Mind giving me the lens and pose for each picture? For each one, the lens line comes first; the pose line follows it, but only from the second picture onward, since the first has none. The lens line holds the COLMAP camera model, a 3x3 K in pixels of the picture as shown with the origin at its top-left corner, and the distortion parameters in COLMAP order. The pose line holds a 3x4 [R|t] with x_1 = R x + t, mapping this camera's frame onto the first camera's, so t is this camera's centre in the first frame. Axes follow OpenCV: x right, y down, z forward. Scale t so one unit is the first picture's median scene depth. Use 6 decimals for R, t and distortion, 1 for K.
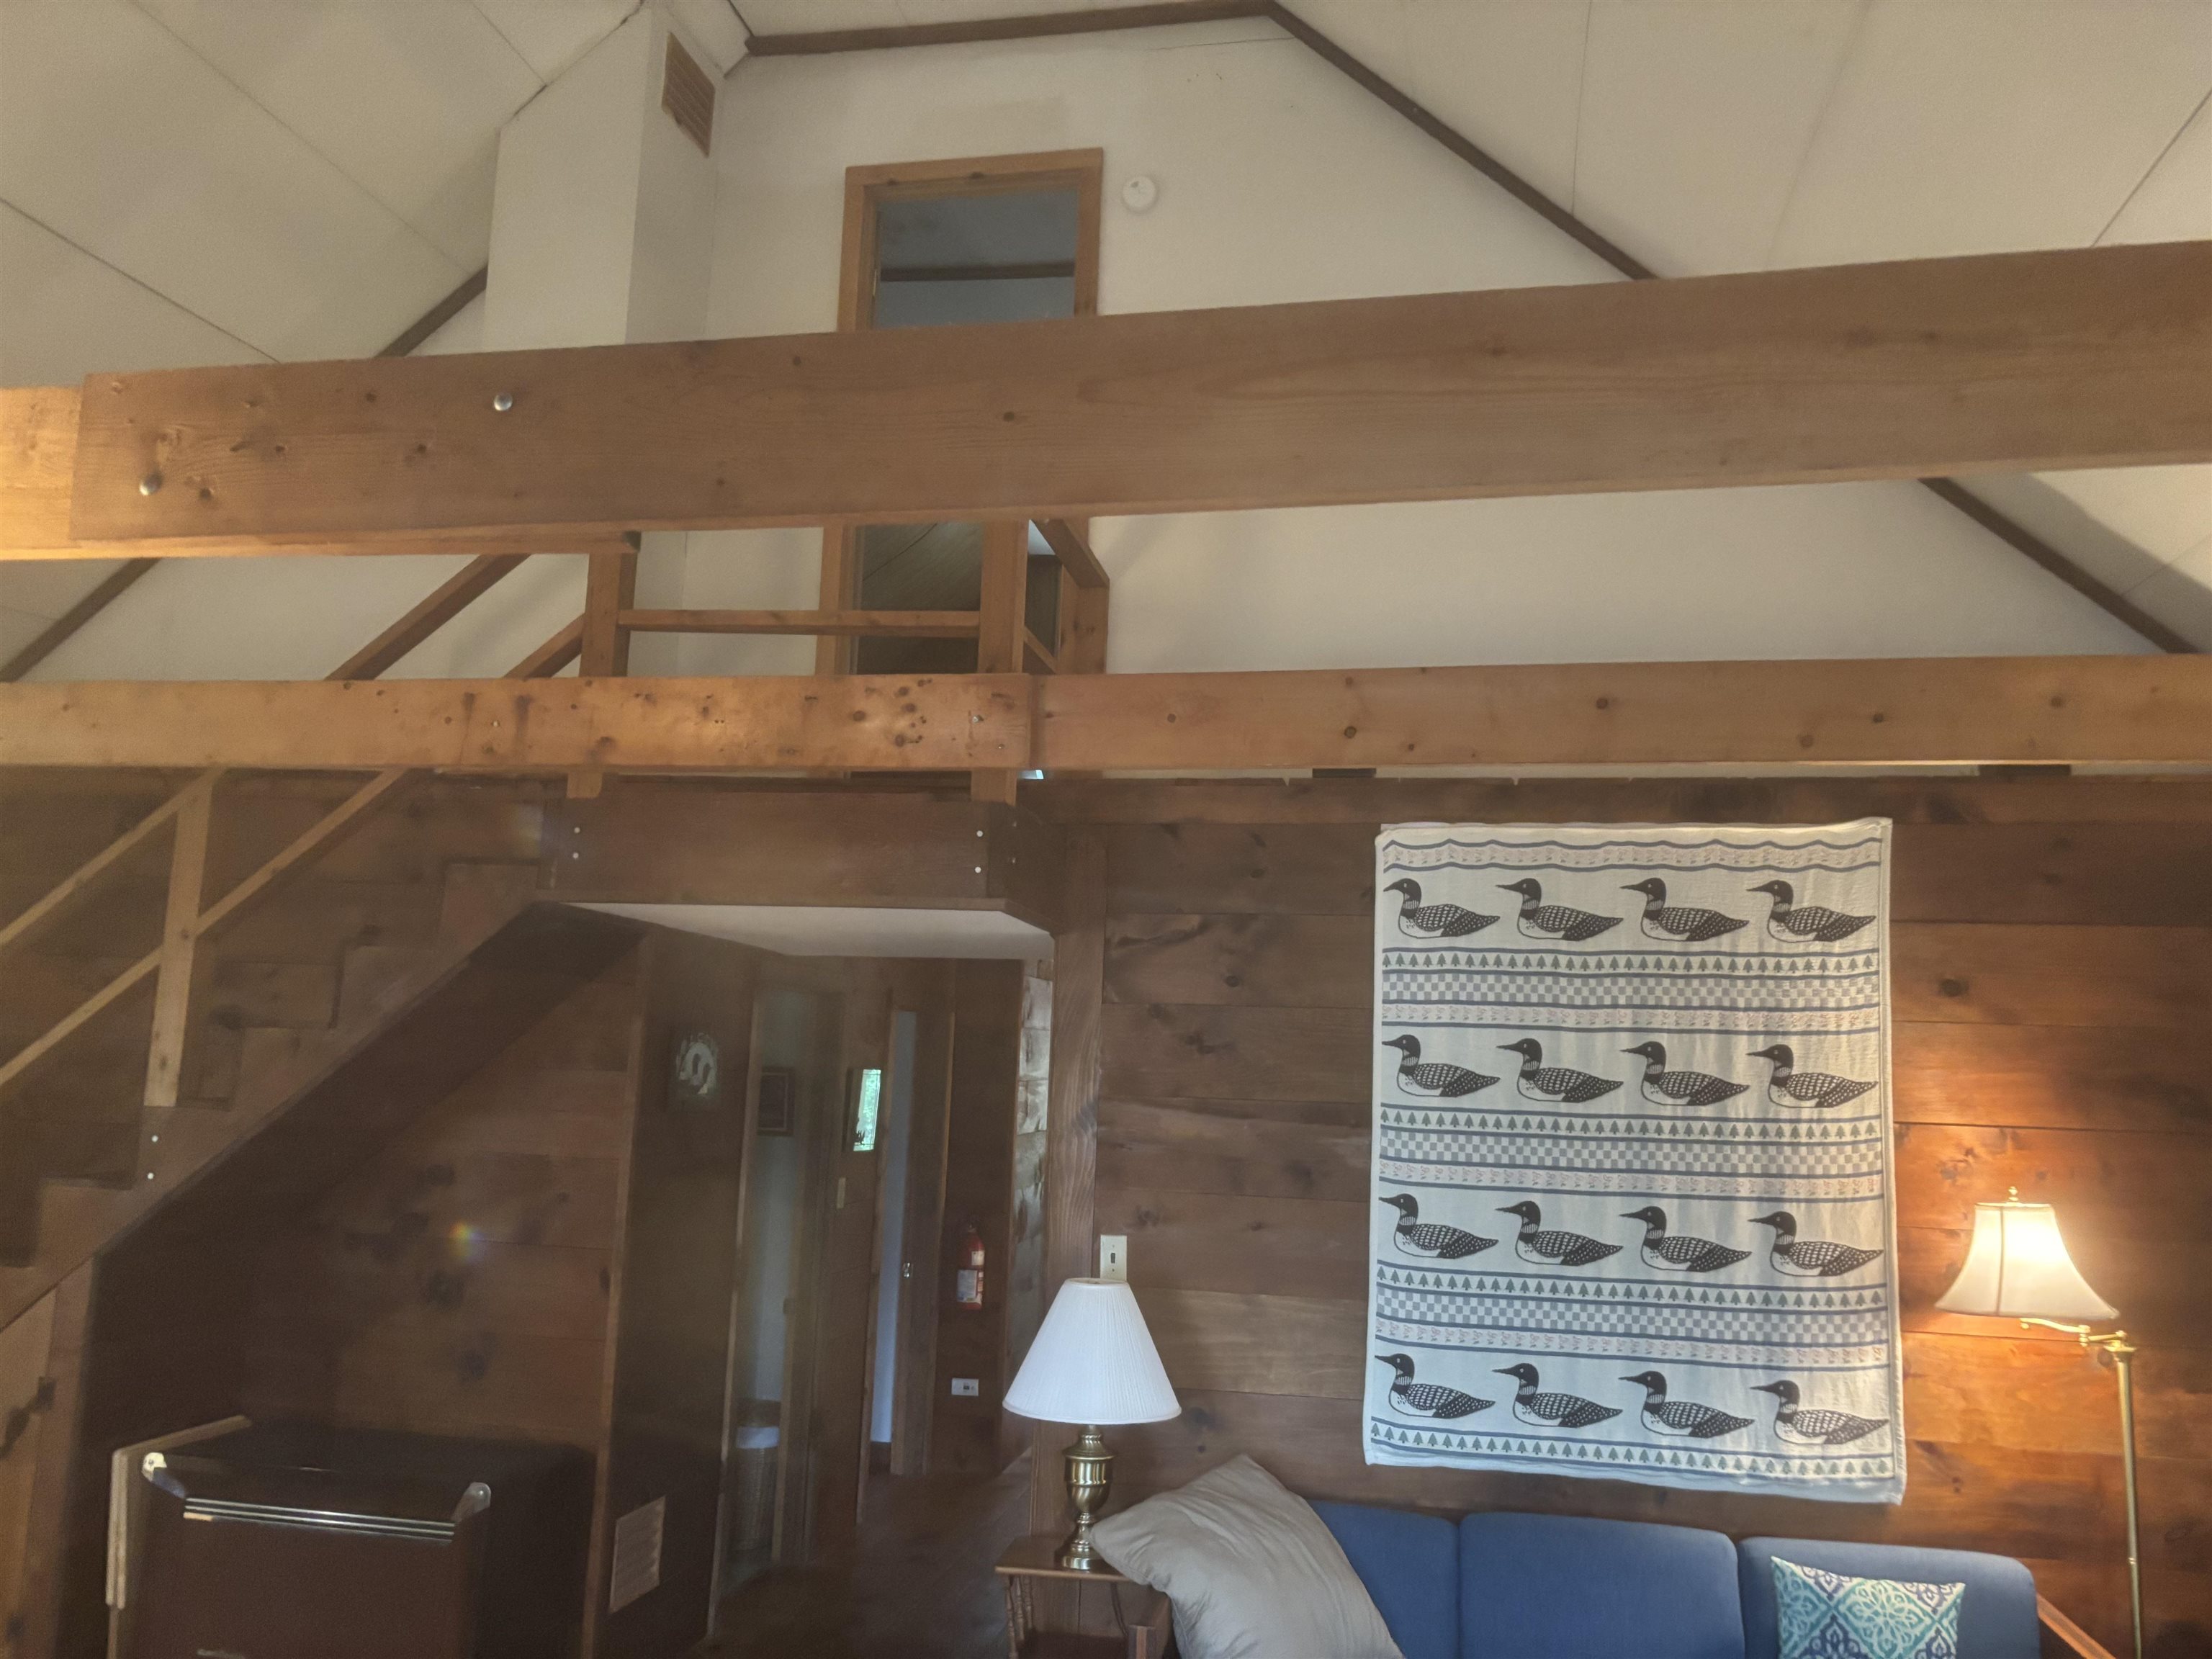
lens RADIAL K [[1667.3, 0, 1106.0], [0, 1667.3, 829.5], [0, 0, 1]] dist [0.006506, 0.002166]
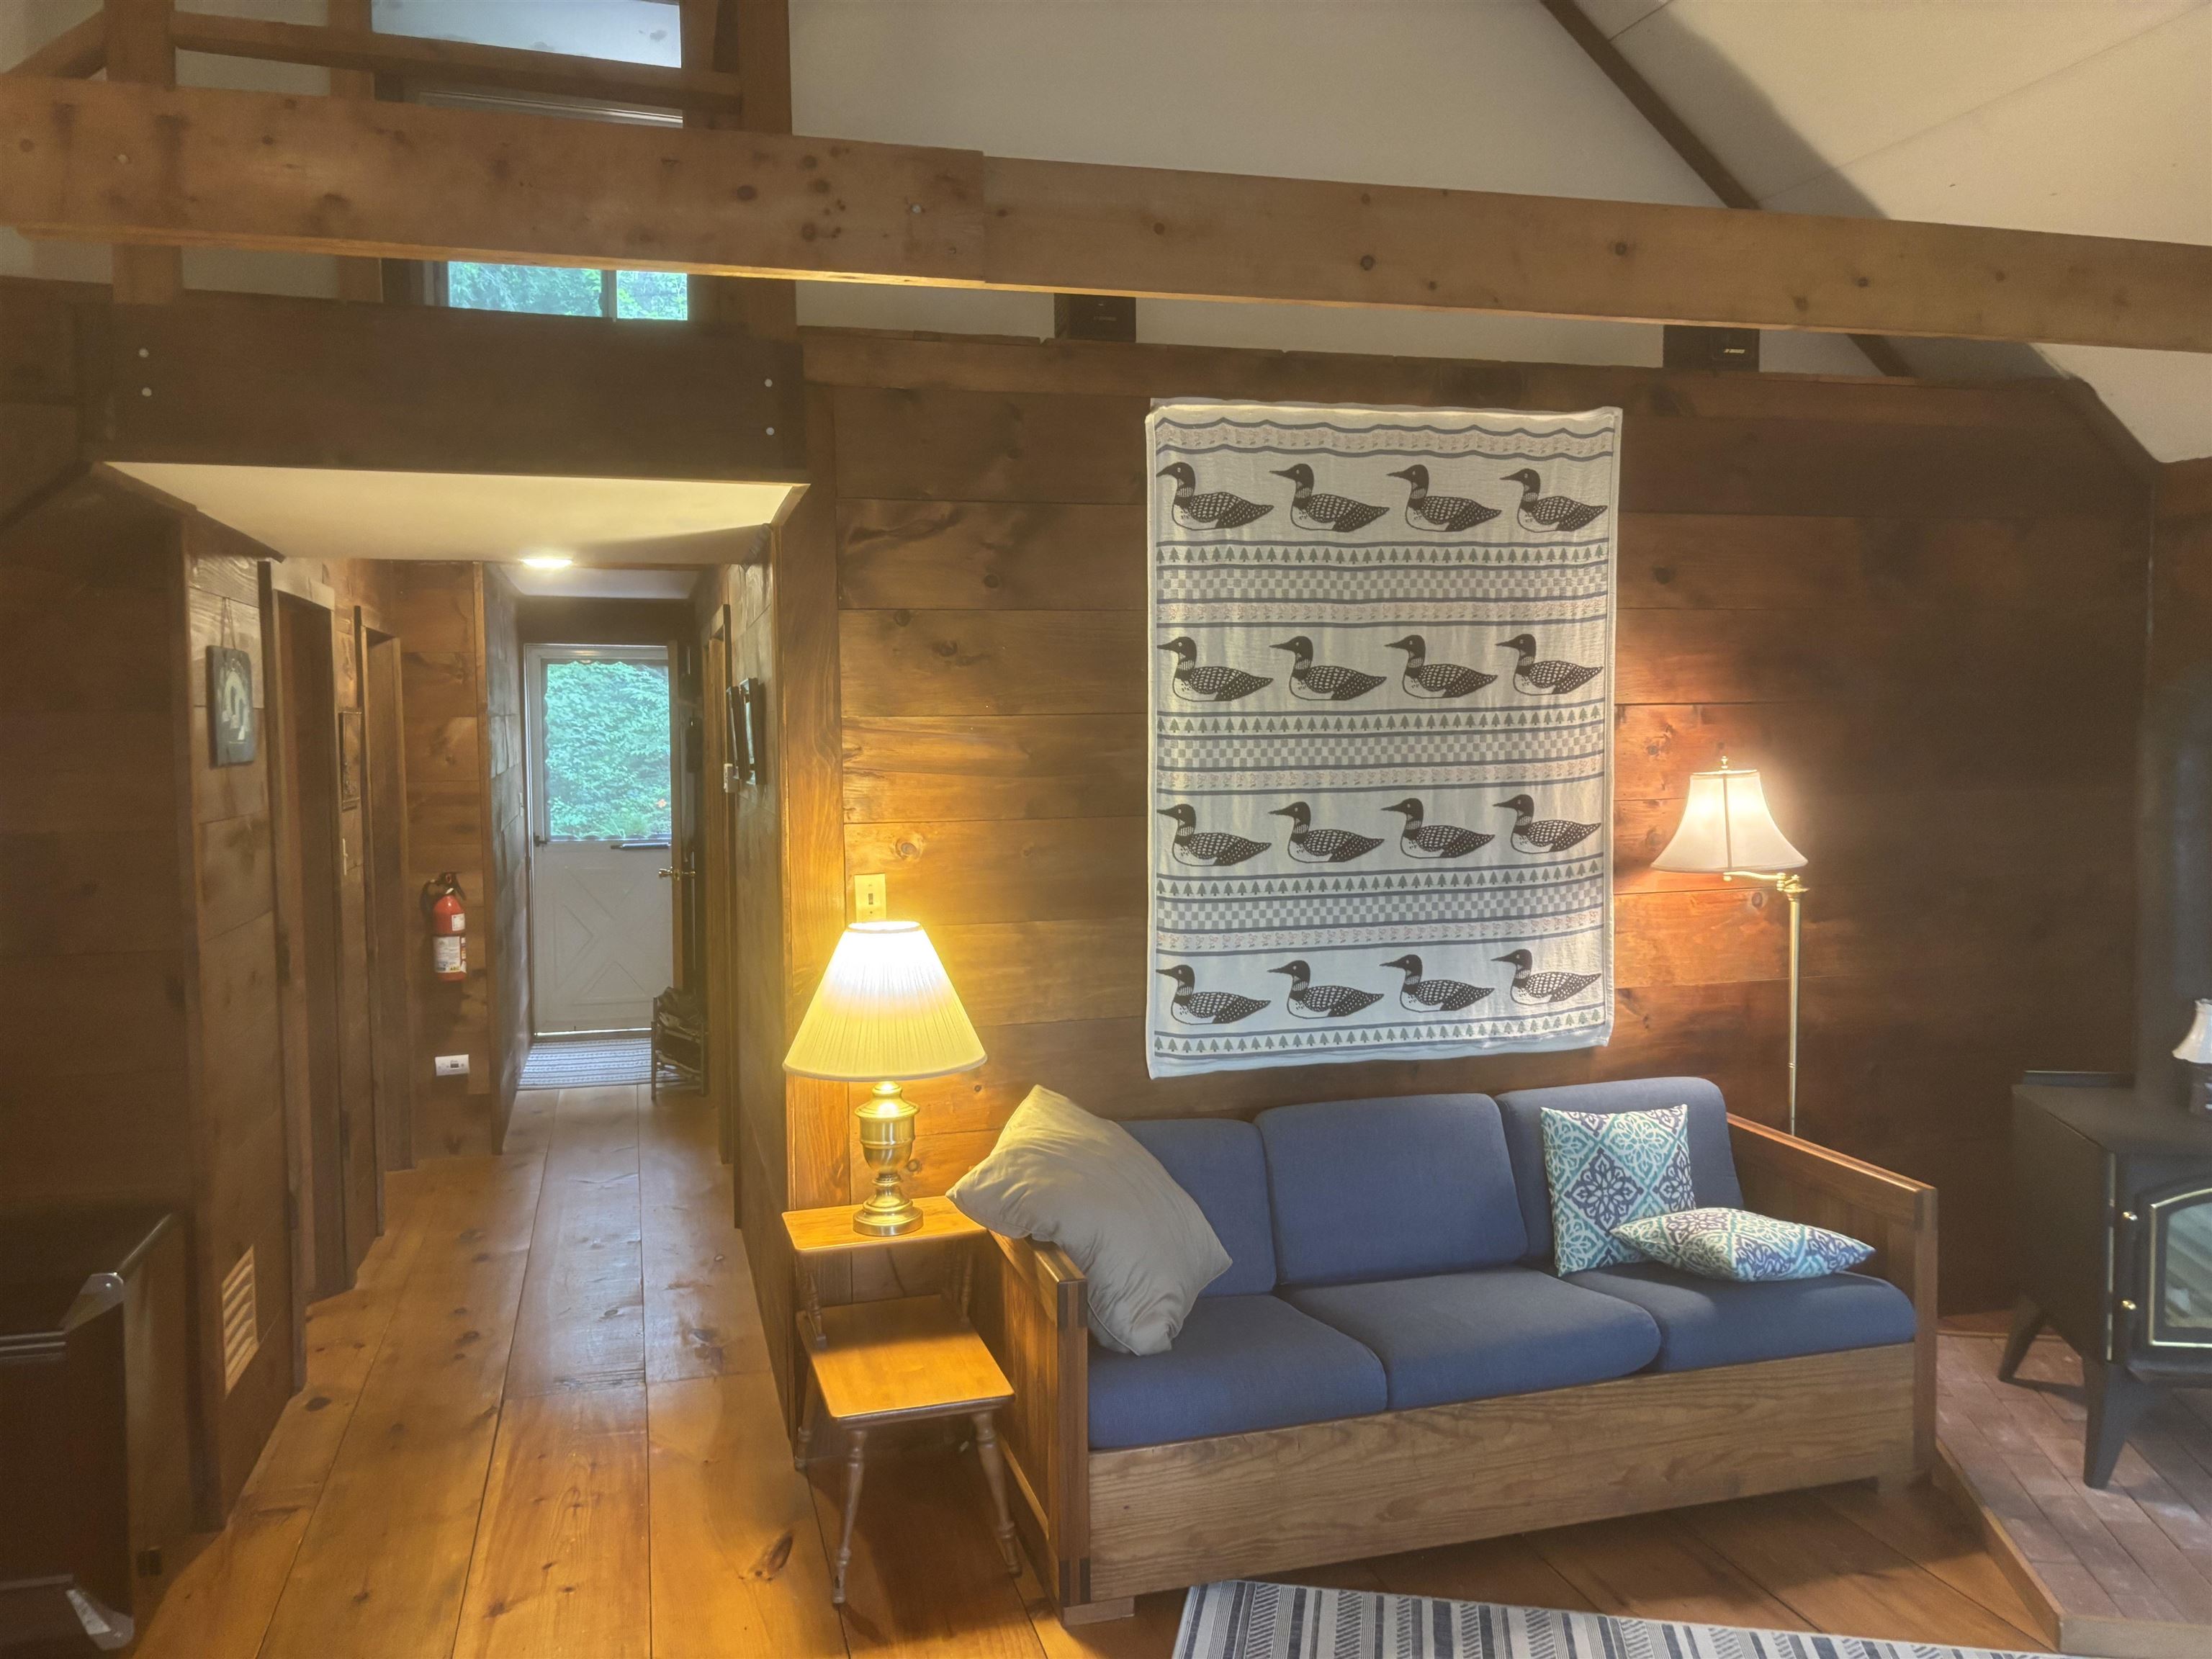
lens RADIAL K [[1650.0, 0, 1106.3], [0, 1650.0, 842.2], [0, 0, 1]] dist [0.081503, -0.108714]
pose [[0.898291, -0.077527, 0.432507, -0.276182], [-0.022269, 0.975015, 0.221021, 0.034861], [-0.438836, -0.208173, 0.874121, 0.202537]]
